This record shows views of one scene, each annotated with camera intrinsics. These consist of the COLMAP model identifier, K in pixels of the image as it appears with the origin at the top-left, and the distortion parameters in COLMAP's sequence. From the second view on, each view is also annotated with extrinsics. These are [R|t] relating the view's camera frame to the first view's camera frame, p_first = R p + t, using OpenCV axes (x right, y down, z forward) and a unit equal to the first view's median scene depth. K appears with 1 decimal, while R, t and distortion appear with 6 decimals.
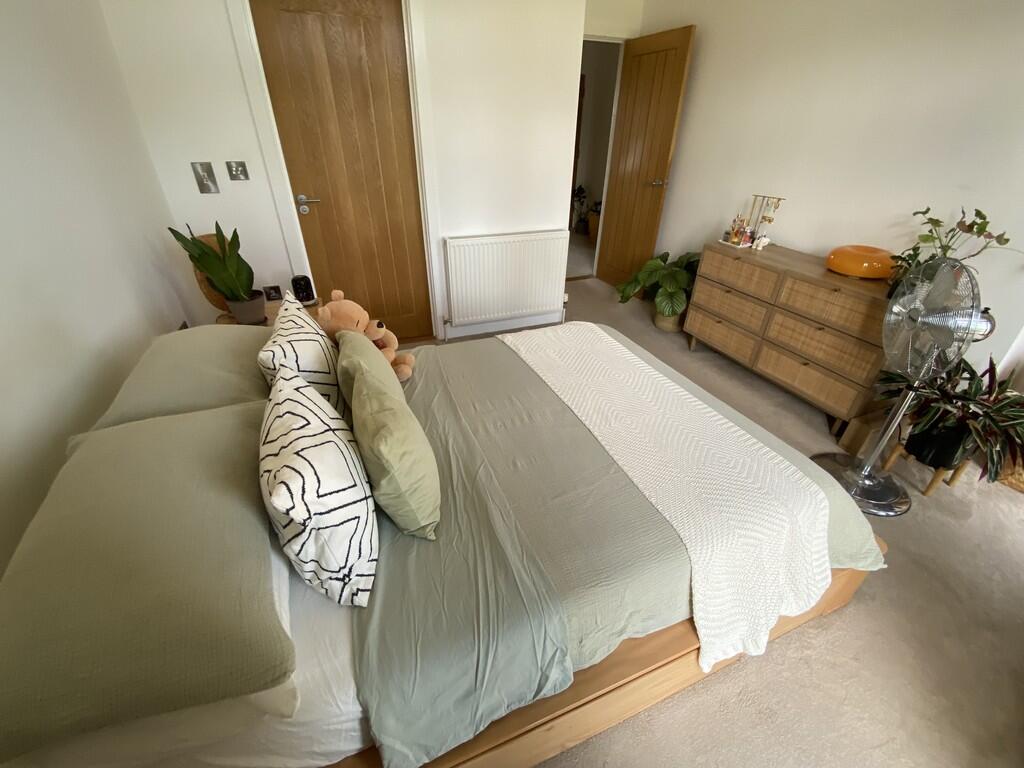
lens RADIAL K [[412.8, 0, 512.2], [0, 412.8, 380.6], [0, 0, 1]] dist [-0.004289, -0.000620]
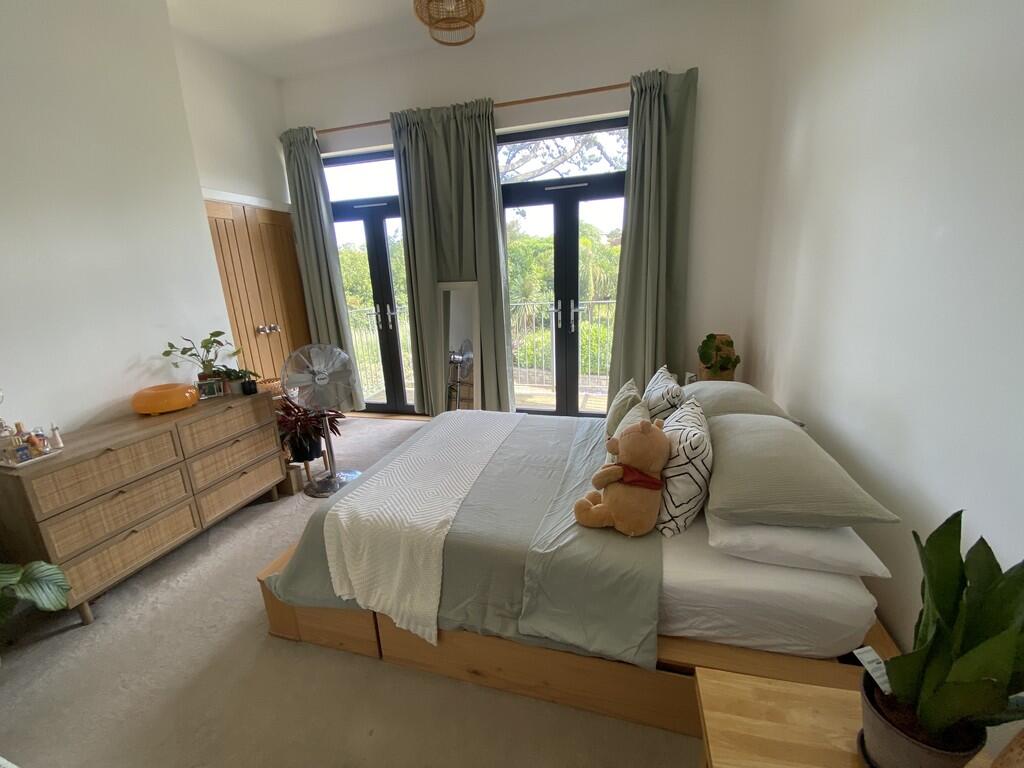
lens RADIAL K [[412.8, 0, 507.4], [0, 412.8, 380.4], [0, 0, 1]] dist [-0.004289, -0.000620]
pose [[-0.801880, -0.118657, 0.585585, -0.453458], [0.343402, 0.710505, 0.614213, -0.625329], [-0.488941, 0.693616, -0.528993, 1.014853]]
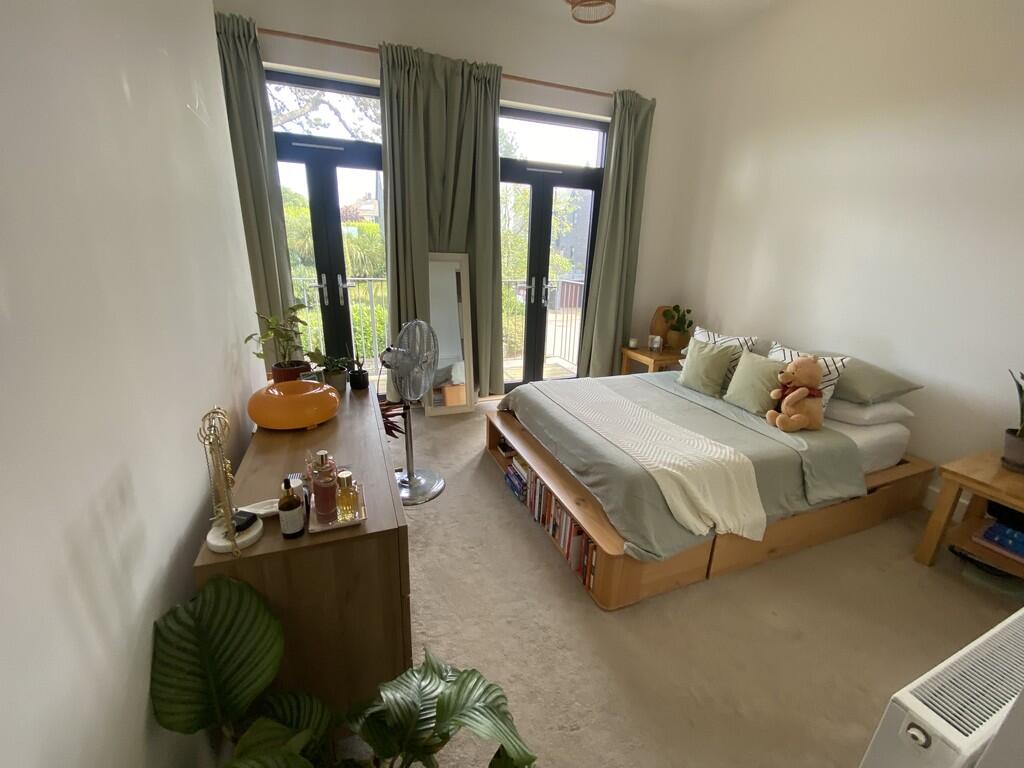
lens RADIAL K [[412.8, 0, 494.4], [0, 412.8, 383.0], [0, 0, 1]] dist [-0.004289, -0.000620]
pose [[-0.999184, -0.039292, 0.009358, 0.318428], [-0.018600, 0.653263, 0.756902, -0.782393], [-0.035854, 0.756111, -0.653461, 1.279295]]
